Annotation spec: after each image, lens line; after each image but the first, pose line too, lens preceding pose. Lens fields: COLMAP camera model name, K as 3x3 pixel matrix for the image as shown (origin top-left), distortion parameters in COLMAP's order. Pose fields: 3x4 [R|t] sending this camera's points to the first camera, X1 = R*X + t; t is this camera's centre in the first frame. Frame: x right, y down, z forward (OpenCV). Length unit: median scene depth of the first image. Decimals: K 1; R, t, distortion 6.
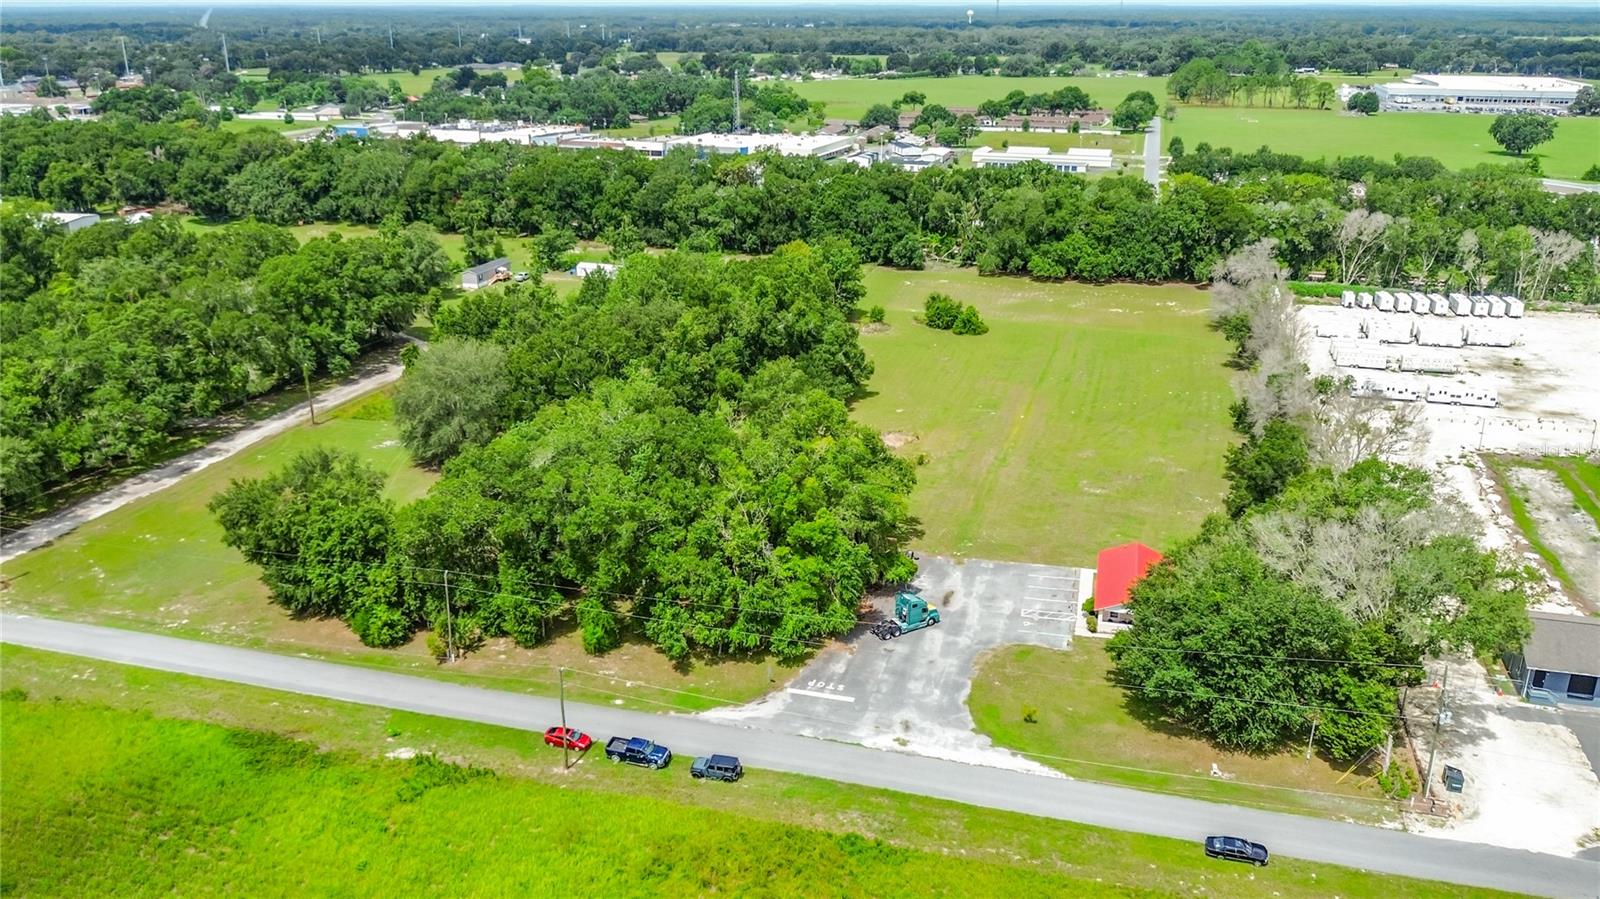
lens RADIAL K [[1141.2, 0, 797.2], [0, 1141.2, 458.7], [0, 0, 1]] dist [0.036740, -0.054996]
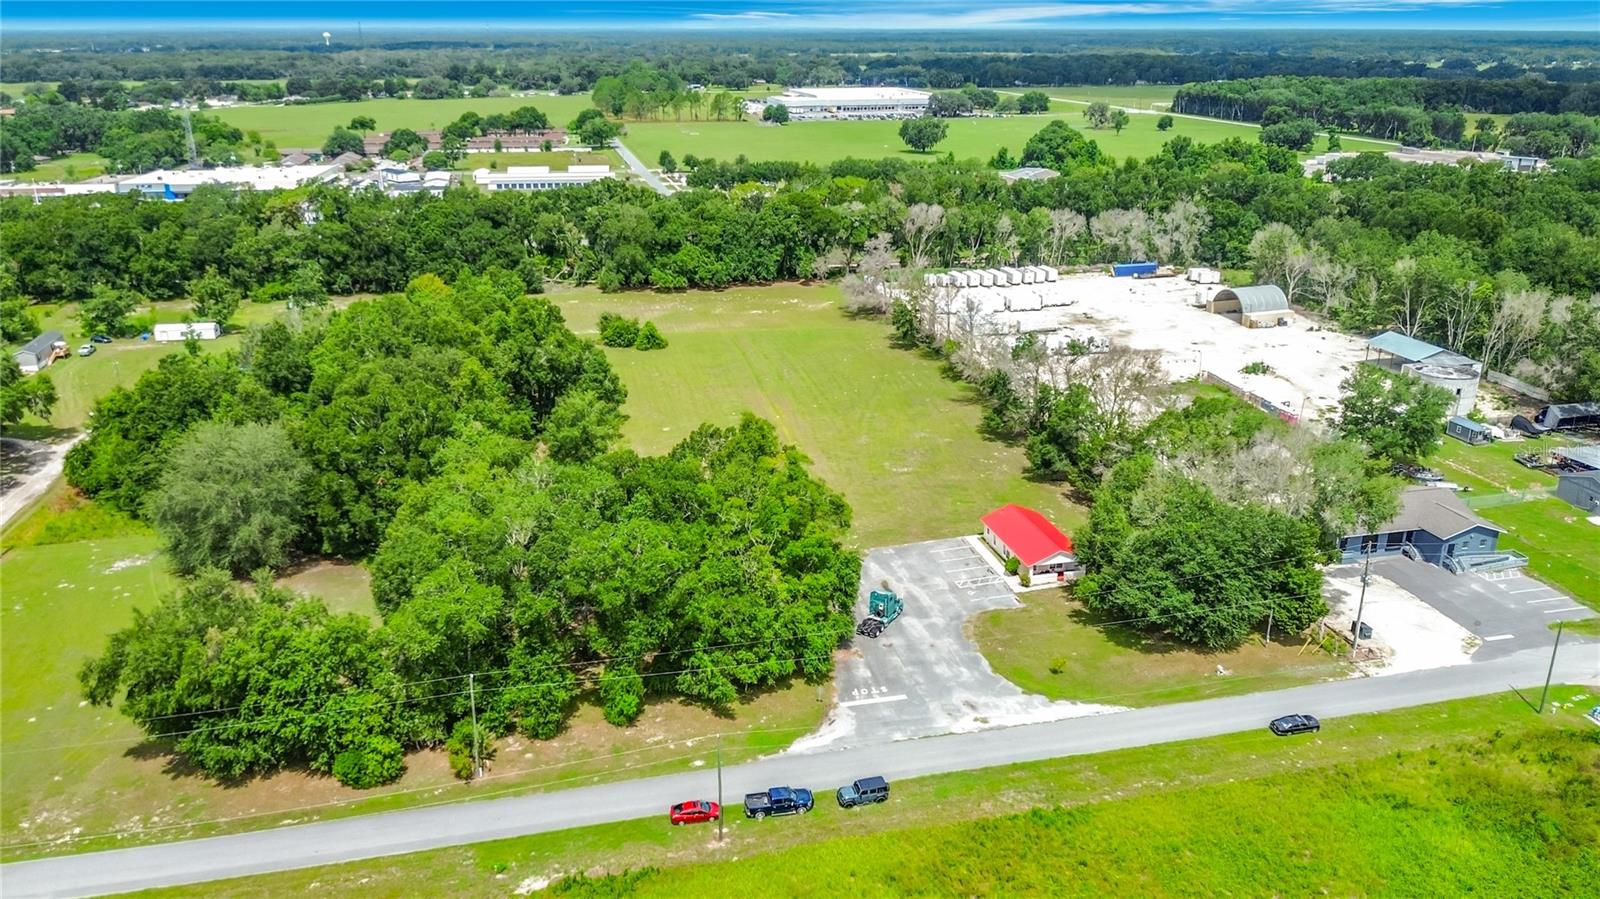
lens RADIAL K [[1141.2, 0, 759.8], [0, 1141.2, 414.6], [0, 0, 1]] dist [0.036740, -0.054996]
pose [[0.885154, -0.148793, 0.440866, -0.184294], [0.171062, 0.985200, -0.010945, -0.019523], [-0.432713, 0.085103, 0.897506, 0.040747]]
